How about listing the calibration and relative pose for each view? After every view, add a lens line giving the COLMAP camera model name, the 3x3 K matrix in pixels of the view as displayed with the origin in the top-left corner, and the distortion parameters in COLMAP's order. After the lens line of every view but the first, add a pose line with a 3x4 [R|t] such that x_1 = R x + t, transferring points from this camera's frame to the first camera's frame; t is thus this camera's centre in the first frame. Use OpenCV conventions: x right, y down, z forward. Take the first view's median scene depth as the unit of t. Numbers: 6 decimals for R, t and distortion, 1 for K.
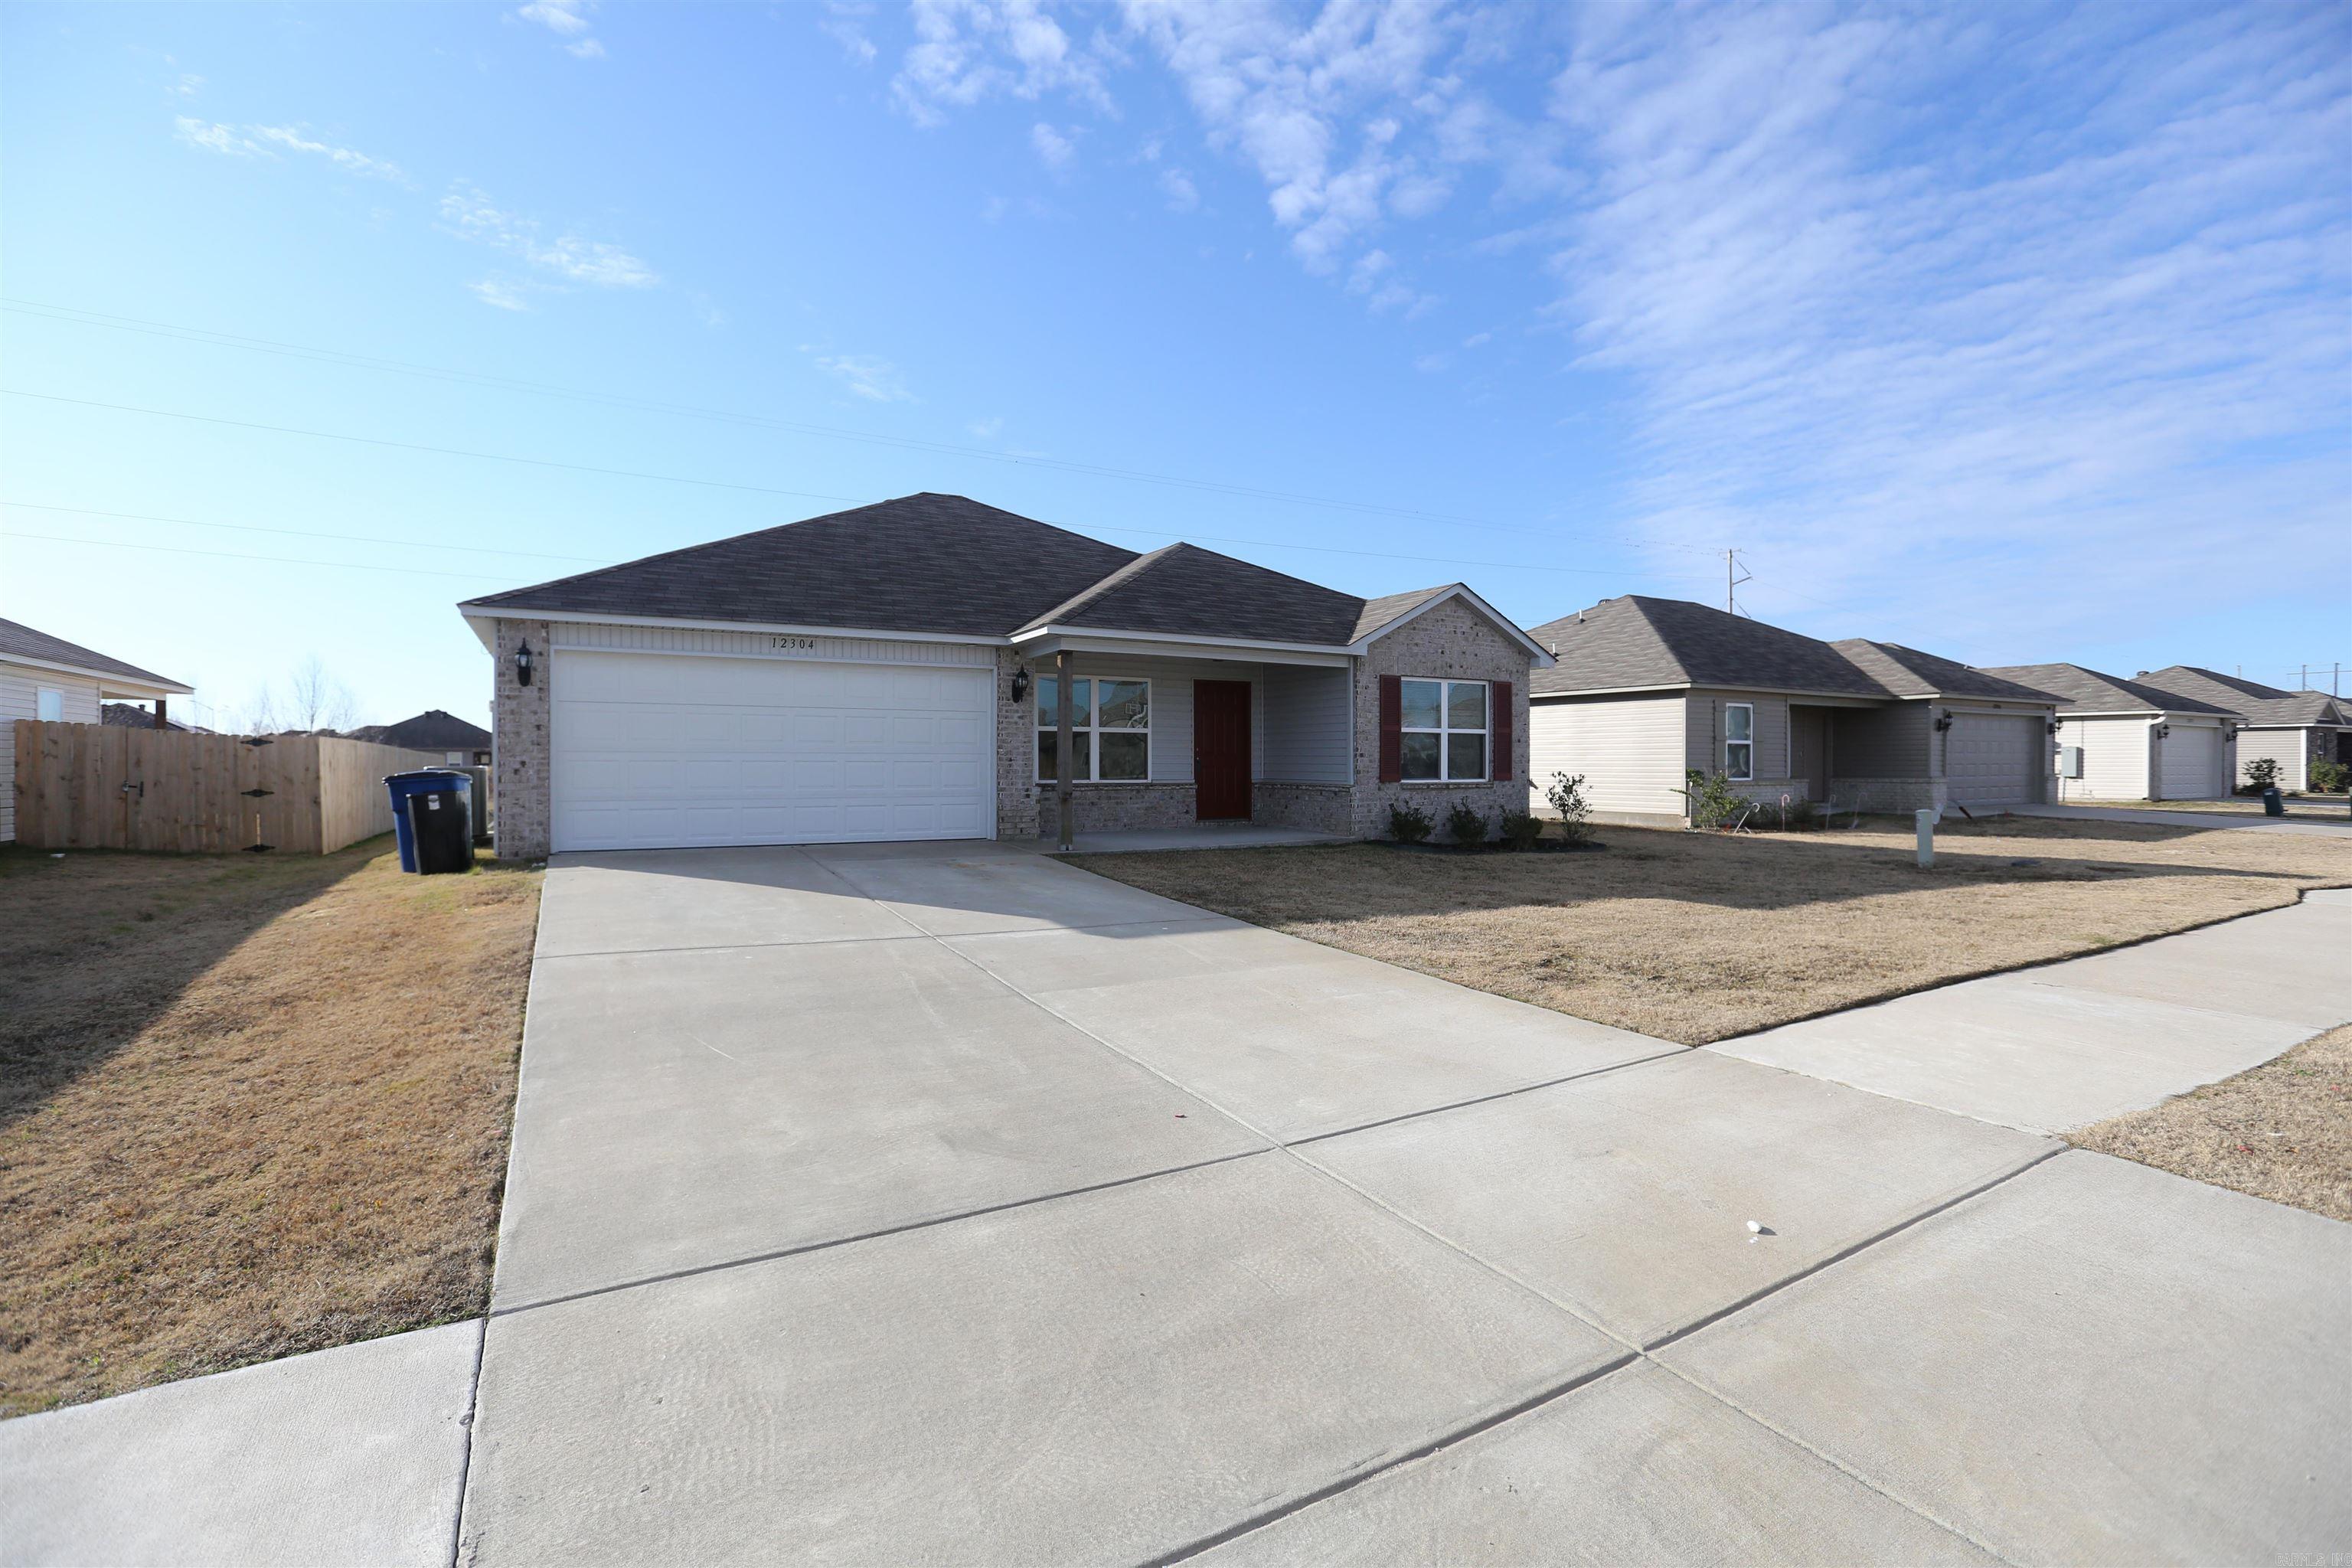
lens RADIAL K [[1069.8, 0, 1169.2], [0, 1069.8, 773.6], [0, 0, 1]] dist [-0.044029, 0.015730]
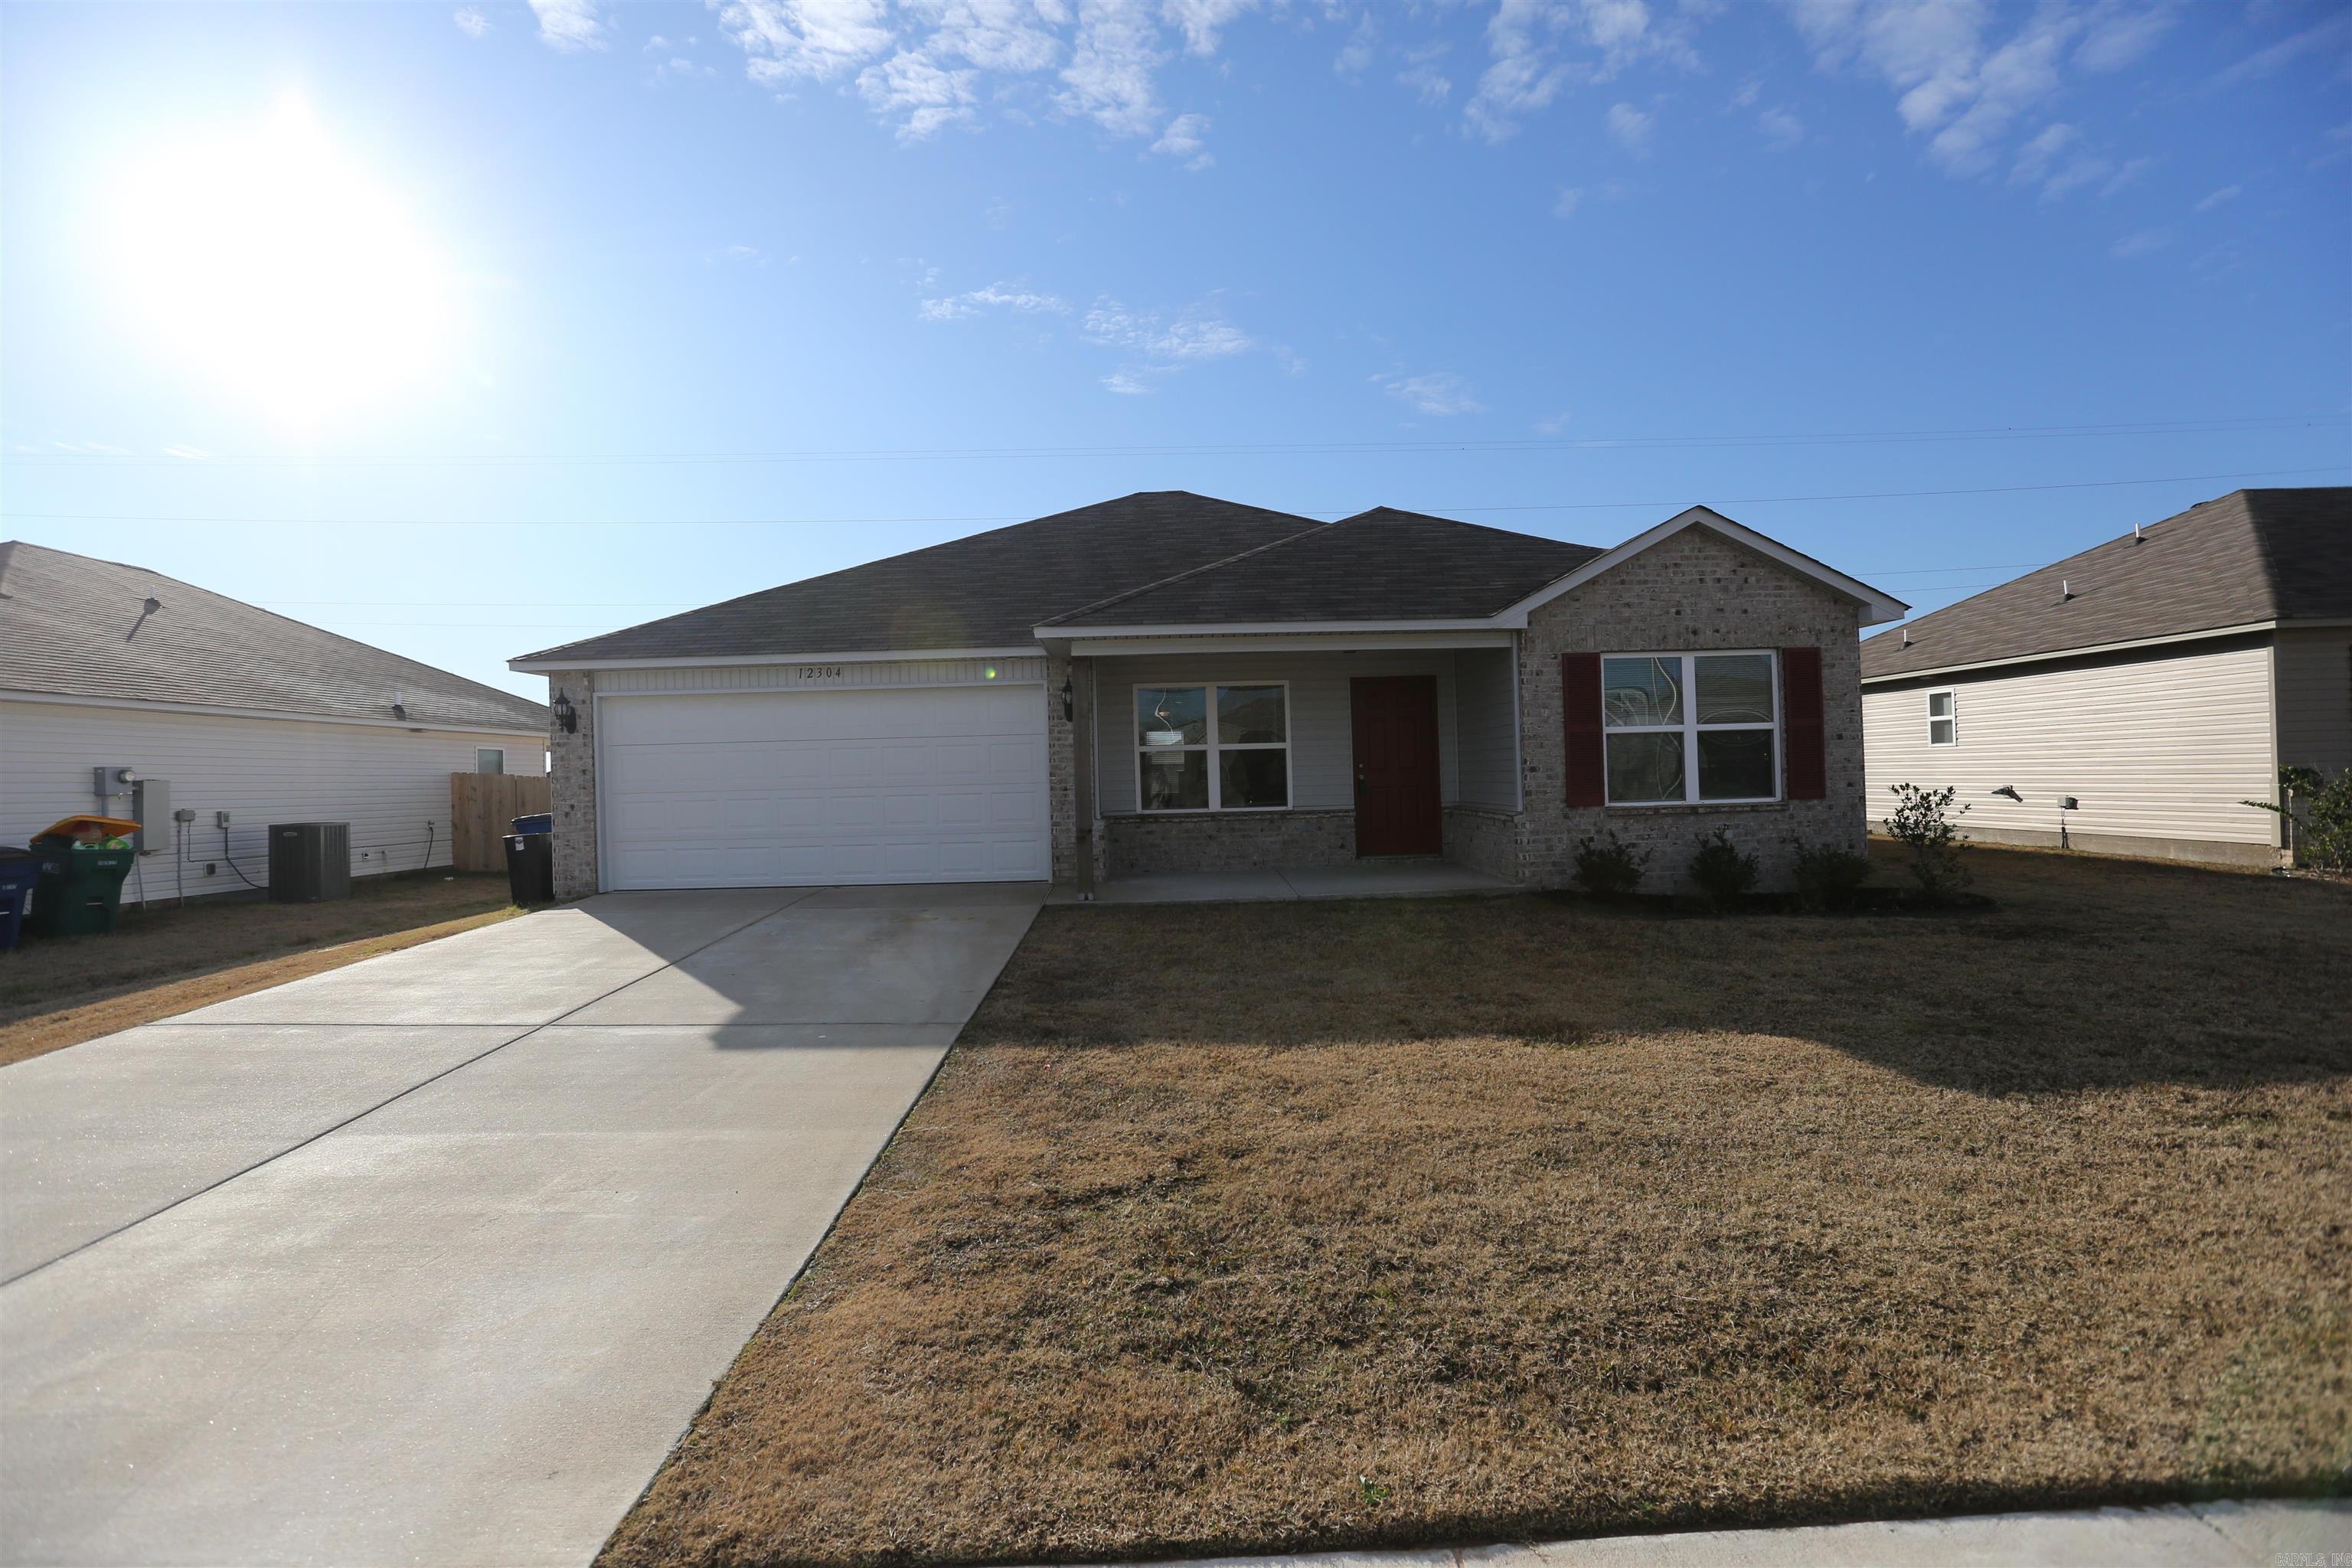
lens RADIAL K [[1069.8, 0, 1169.2], [0, 1069.8, 773.6], [0, 0, 1]] dist [-0.044029, 0.015730]
pose [[0.875248, -0.027834, -0.482872, 0.292270], [0.023807, 0.999612, -0.014468, -0.009343], [0.483087, 0.001167, 0.875571, 0.254301]]
